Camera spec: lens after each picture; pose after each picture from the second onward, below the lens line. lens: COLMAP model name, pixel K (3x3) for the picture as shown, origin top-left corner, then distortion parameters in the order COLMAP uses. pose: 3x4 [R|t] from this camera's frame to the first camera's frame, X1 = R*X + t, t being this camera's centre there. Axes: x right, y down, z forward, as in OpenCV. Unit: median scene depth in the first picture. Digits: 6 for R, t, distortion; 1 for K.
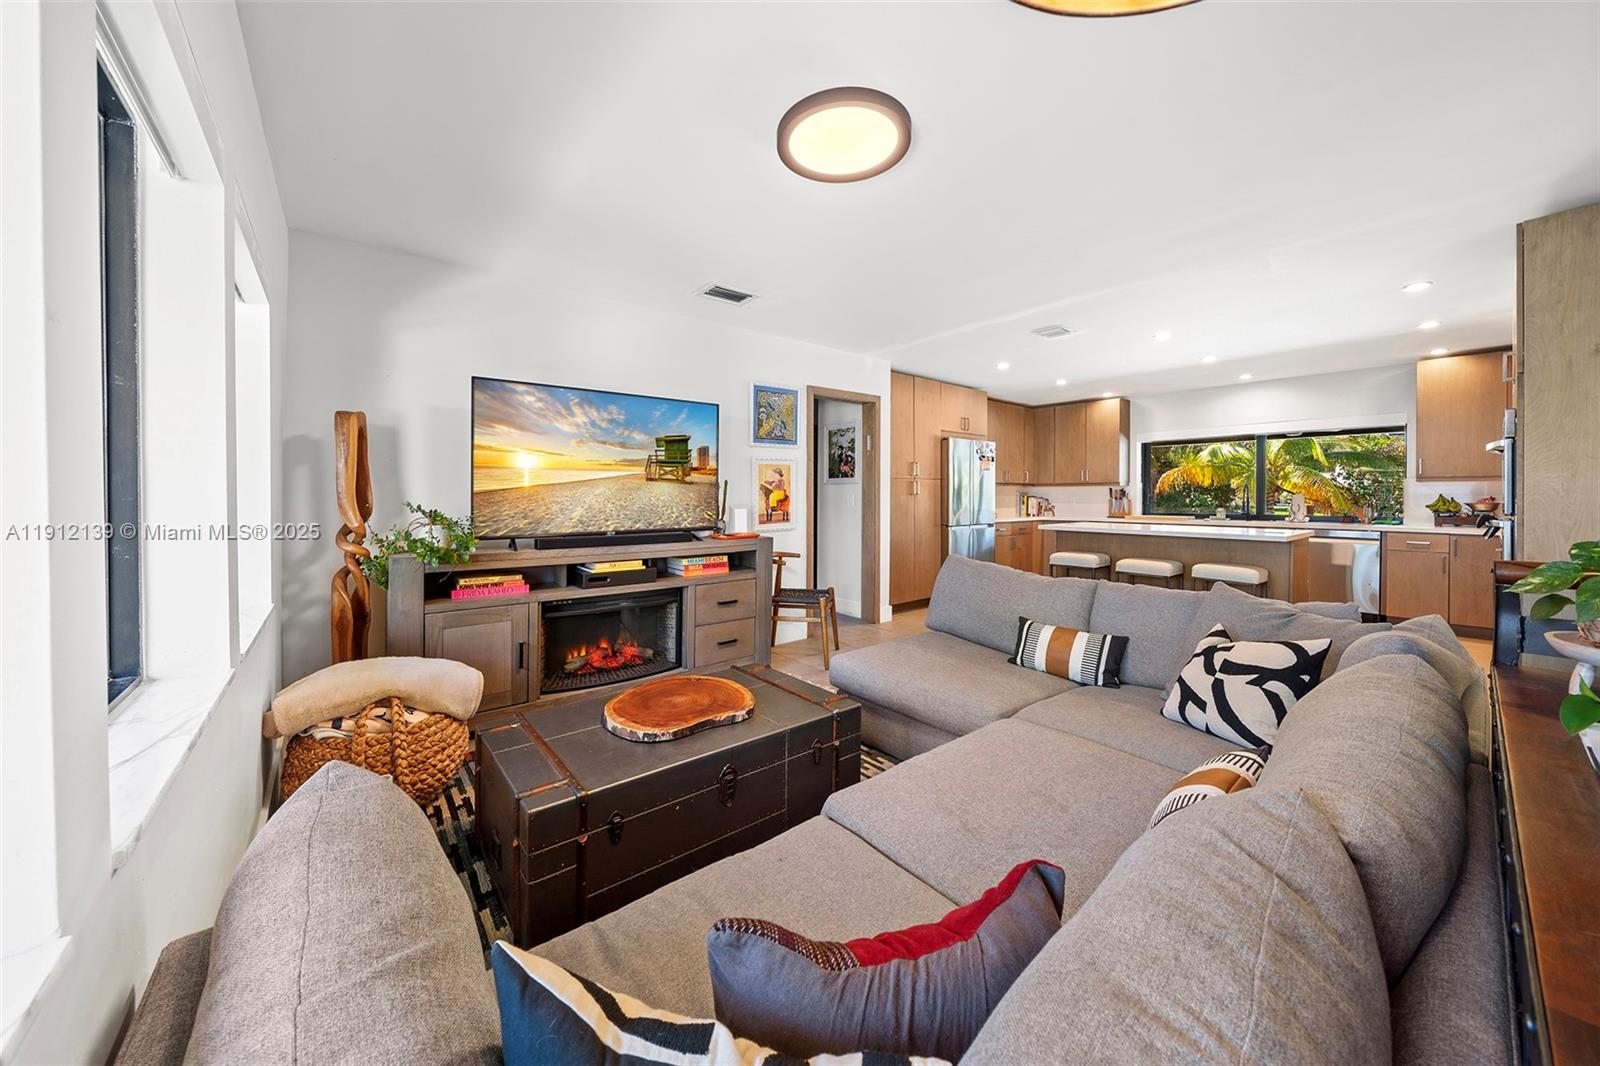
lens RADIAL K [[583.7, 0, 808.6], [0, 583.7, 505.0], [0, 0, 1]] dist [0.000144, 0.000105]
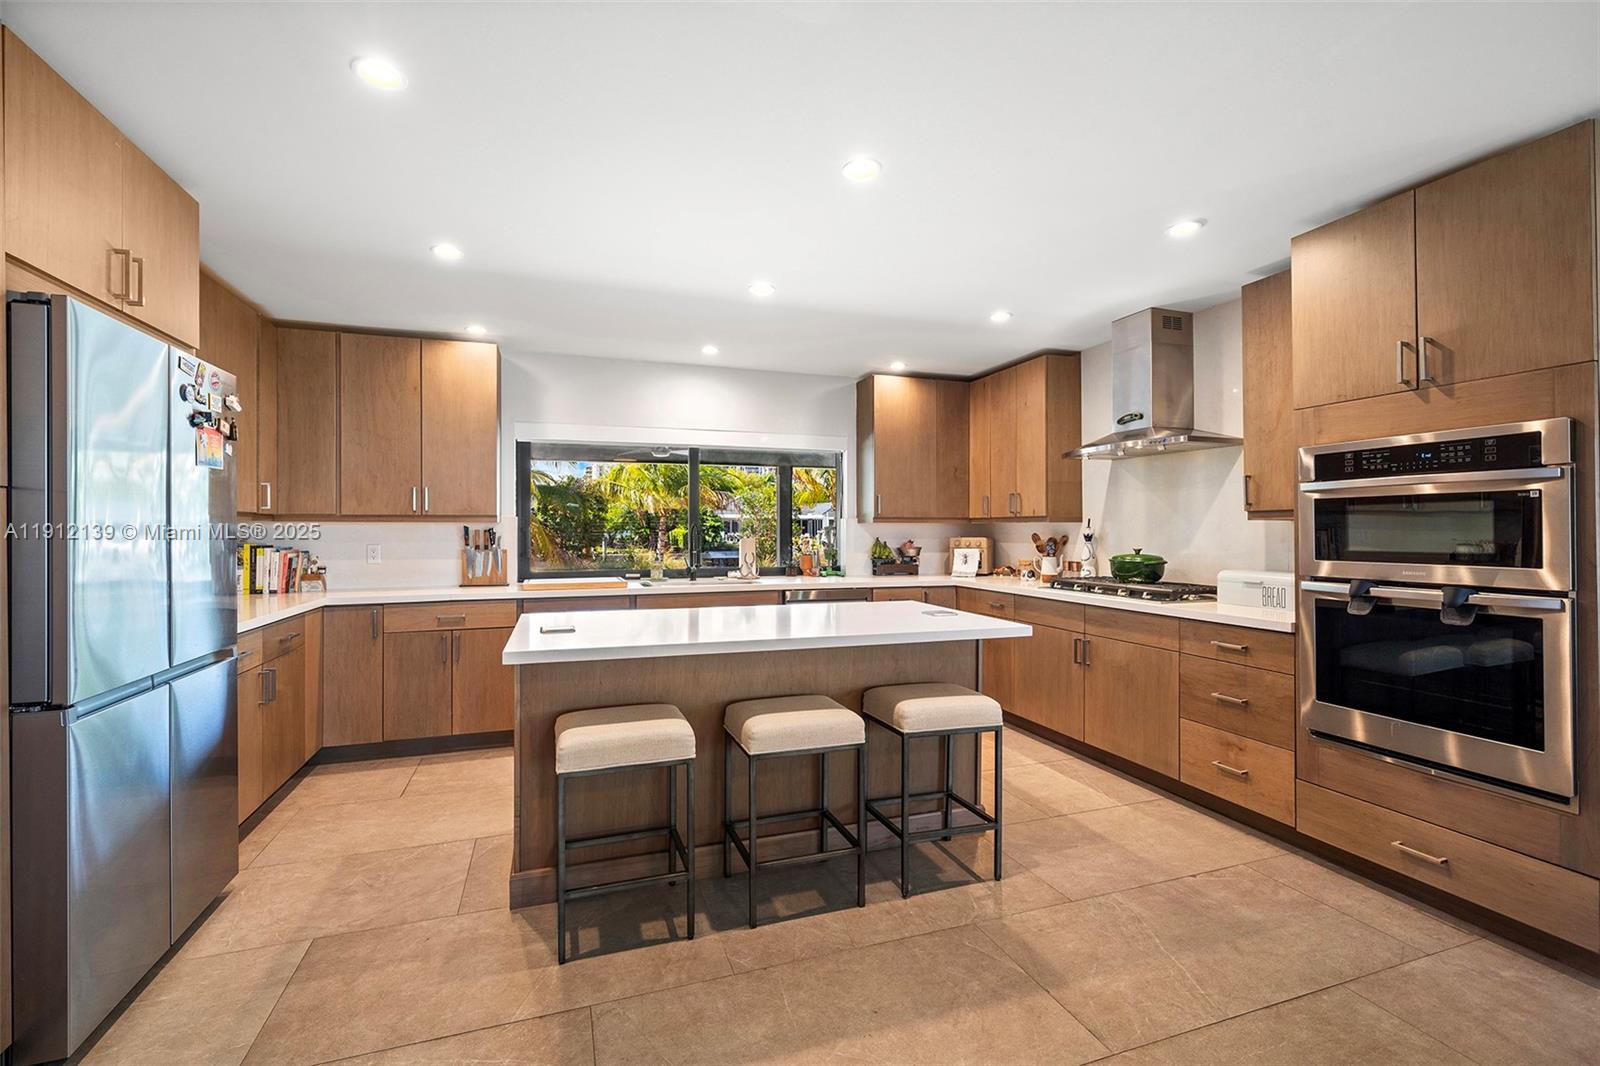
lens RADIAL K [[688.3, 0, 800.3], [0, 688.3, 526.2], [0, 0, 1]] dist [-0.000415, 0.000024]
pose [[0.364459, 0.003972, 0.931211, 0.083683], [0.015960, 0.999817, -0.010511, -0.019218], [-0.931083, 0.018693, 0.364329, 0.536048]]
